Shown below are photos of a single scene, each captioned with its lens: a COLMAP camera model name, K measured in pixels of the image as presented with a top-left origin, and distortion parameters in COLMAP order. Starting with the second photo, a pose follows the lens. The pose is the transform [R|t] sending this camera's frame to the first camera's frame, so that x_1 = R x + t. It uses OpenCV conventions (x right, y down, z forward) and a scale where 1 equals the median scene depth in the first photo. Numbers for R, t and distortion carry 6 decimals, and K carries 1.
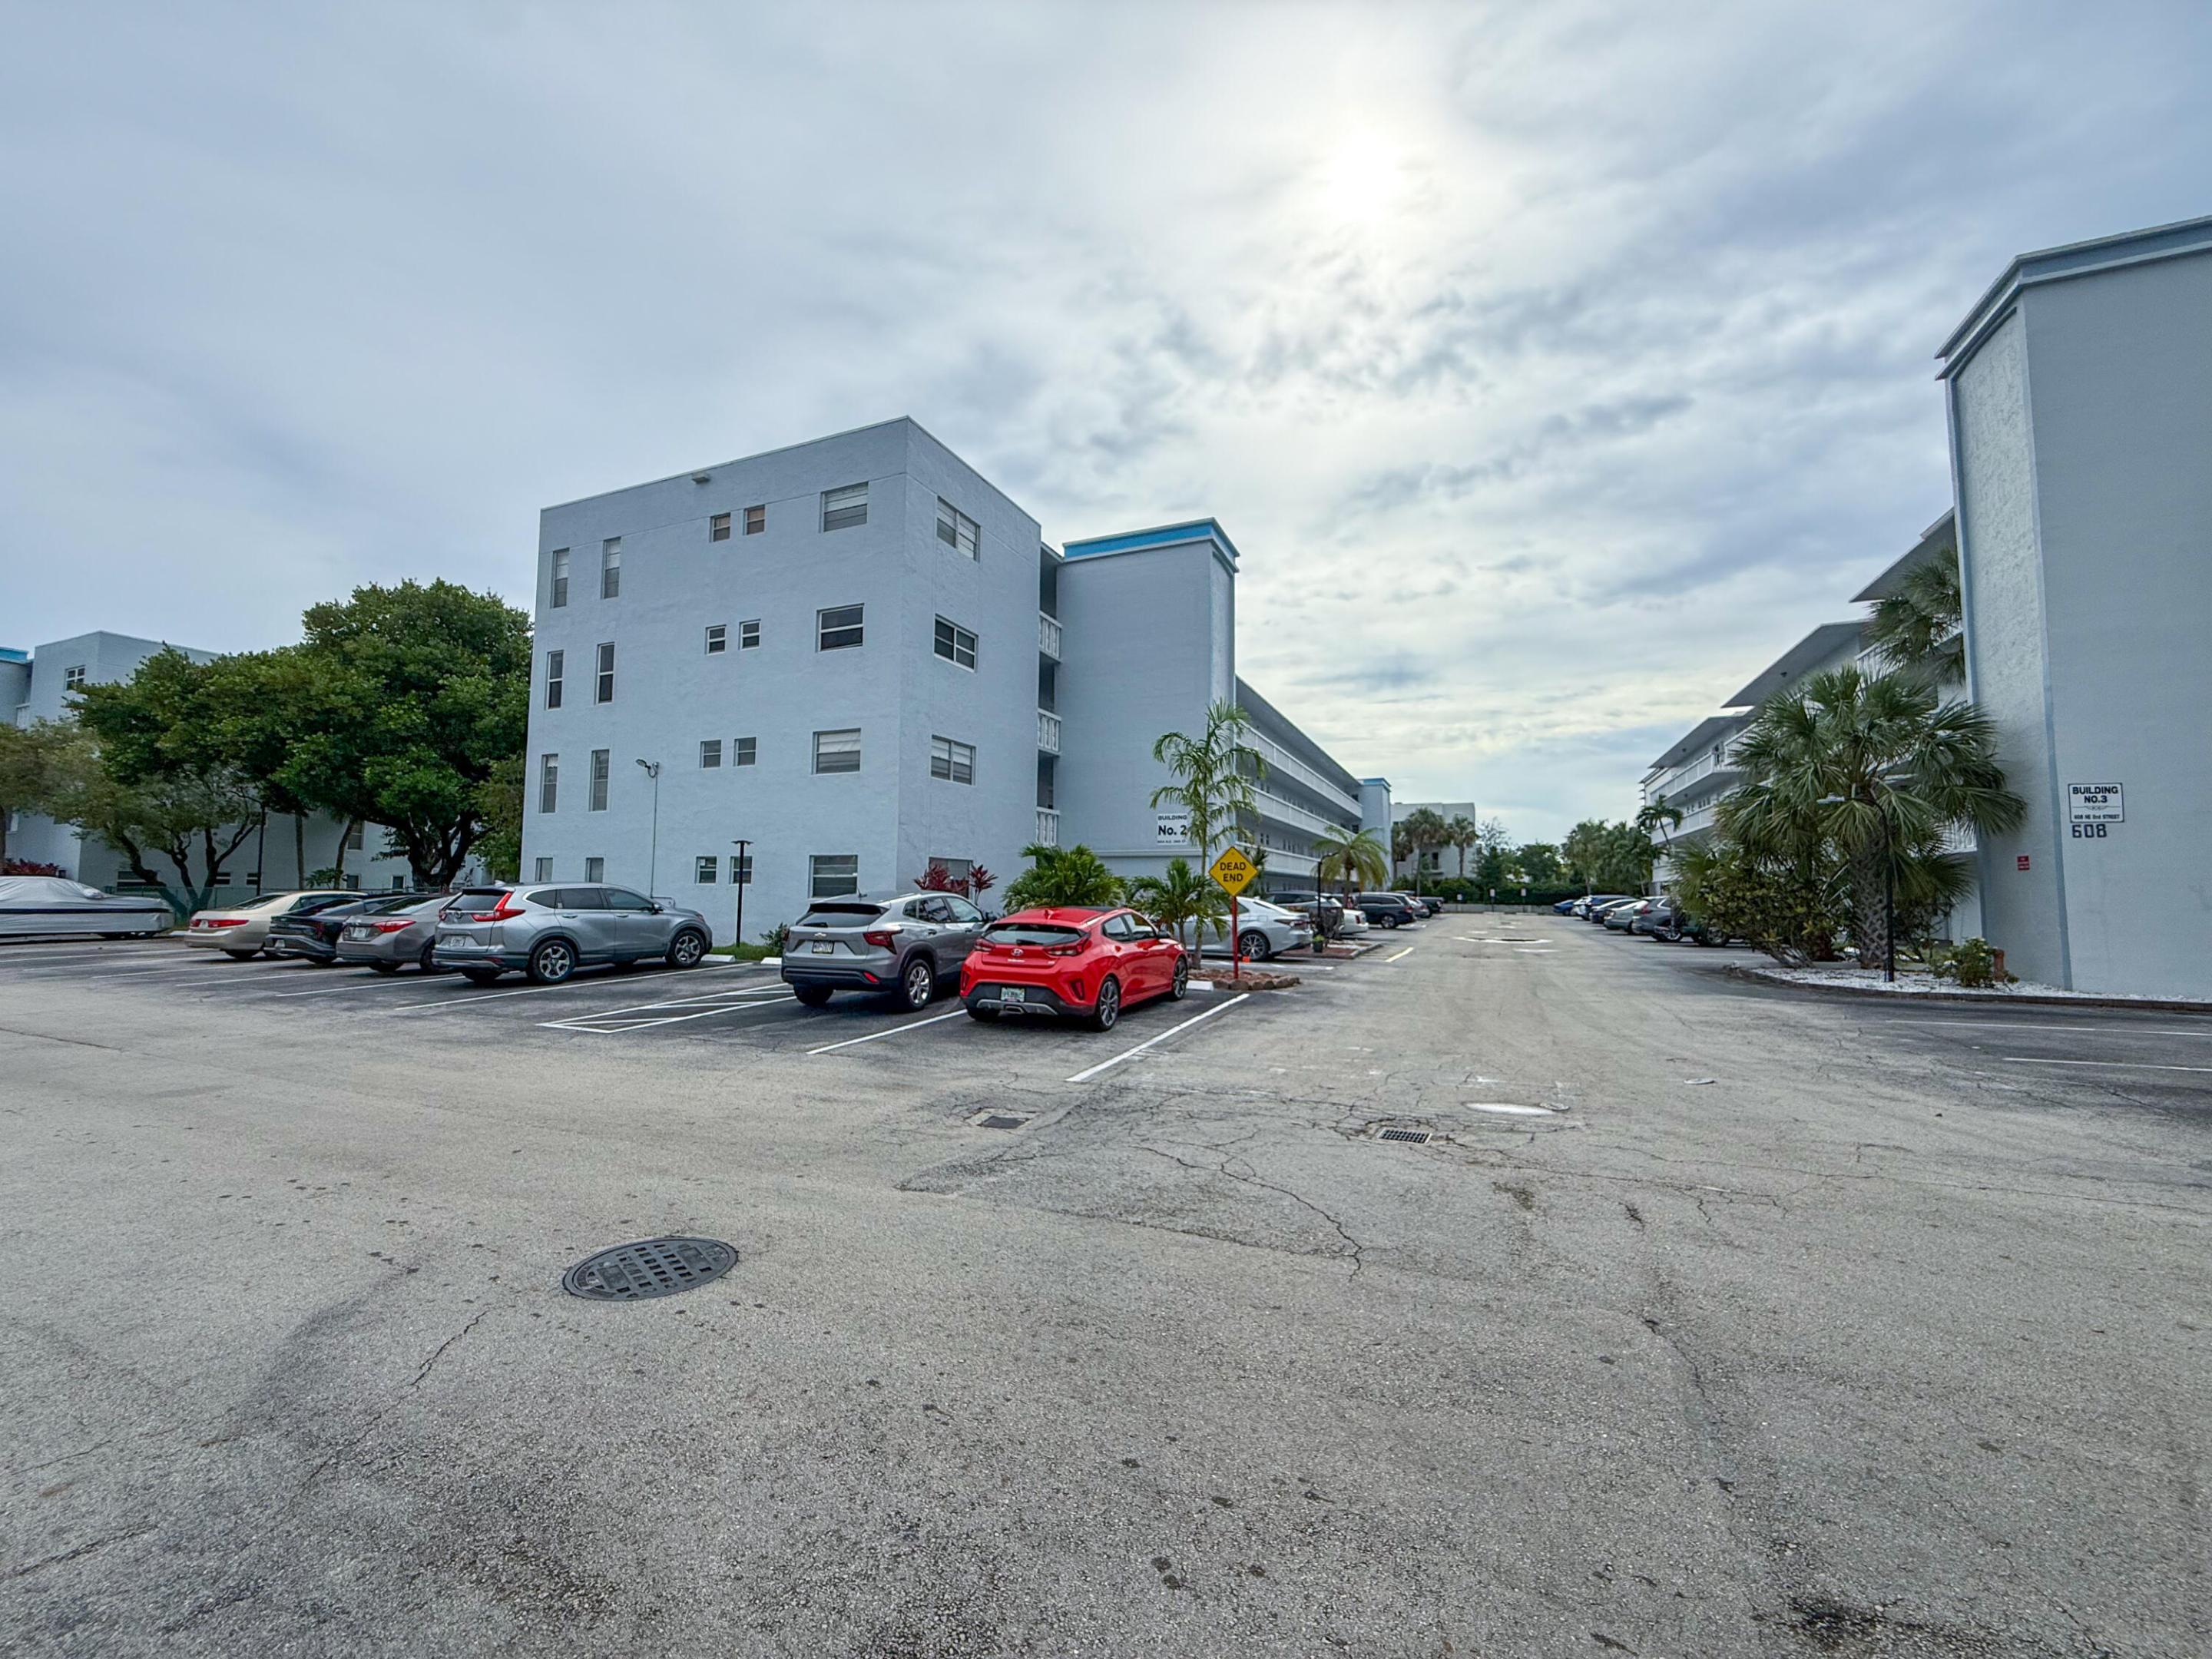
lens RADIAL K [[887.4, 0, 1061.2], [0, 887.4, 823.4], [0, 0, 1]] dist [0.025086, -0.000029]
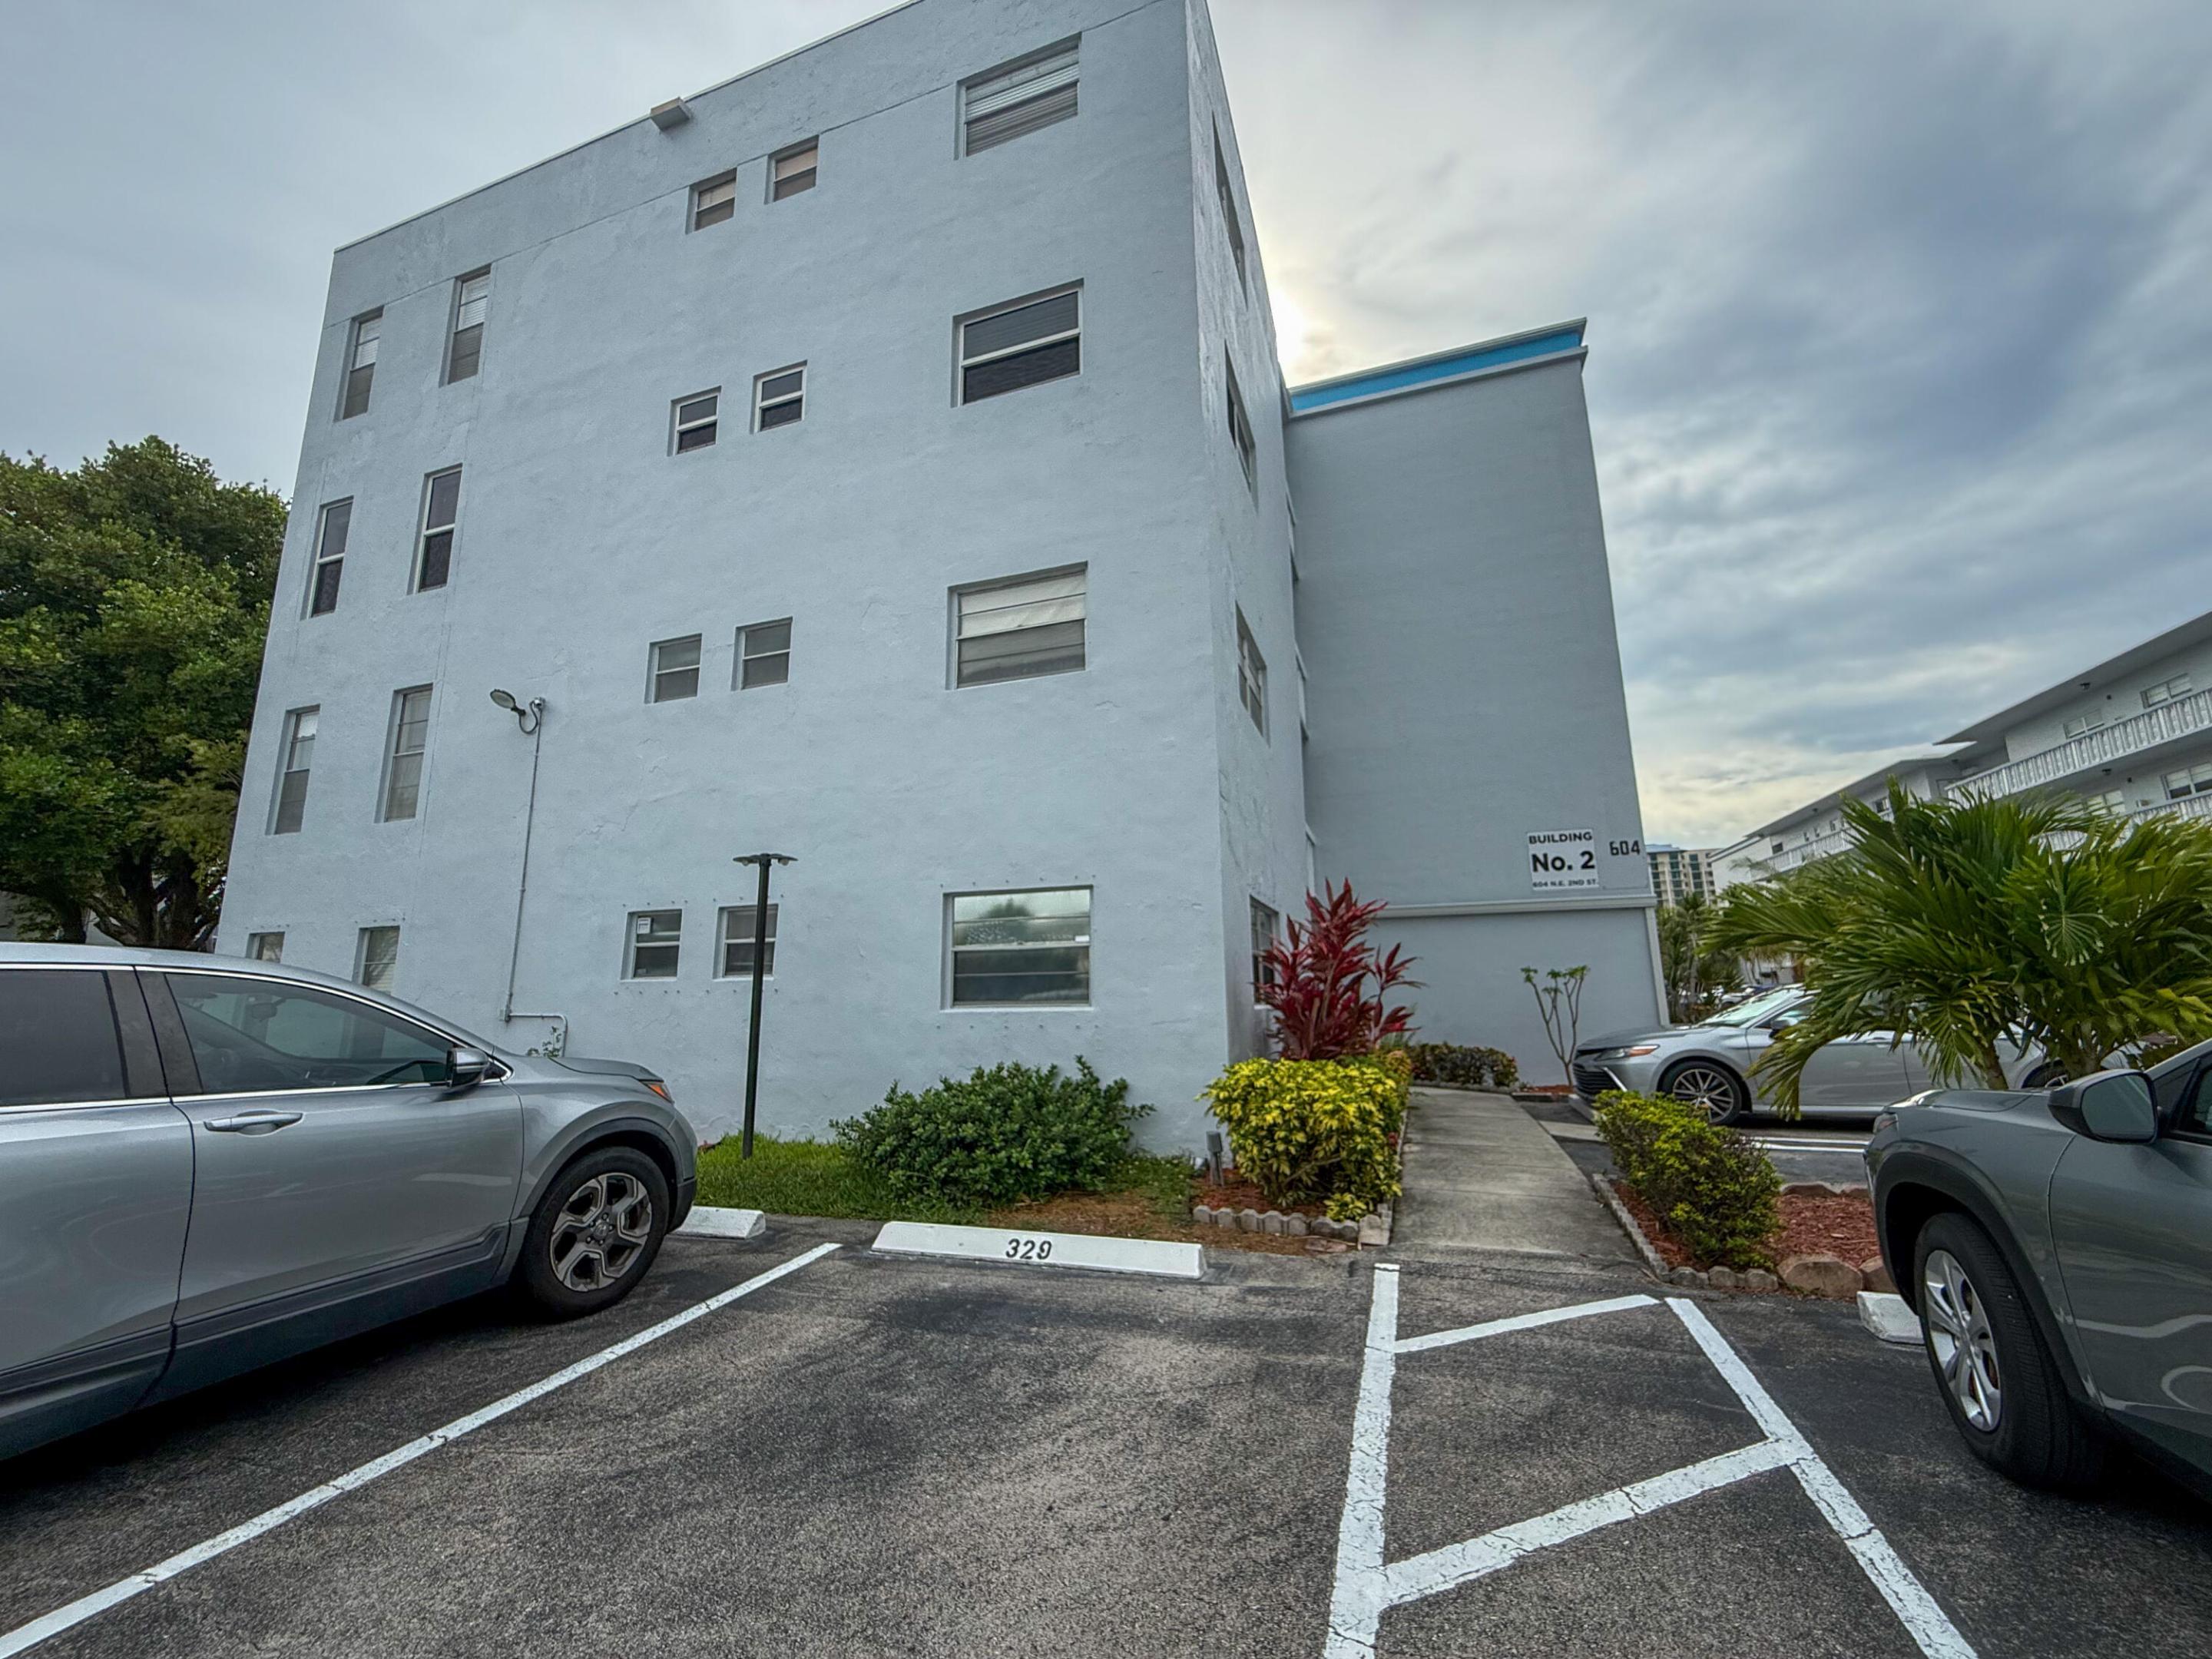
lens RADIAL K [[885.5, 0, 1099.0], [0, 885.5, 830.8], [0, 0, 1]] dist [0.000825, -0.000019]
pose [[0.993526, -0.004402, 0.113519, -0.233179], [0.016543, 0.994203, -0.106237, 0.045275], [-0.112394, 0.107427, 0.987840, 0.552424]]
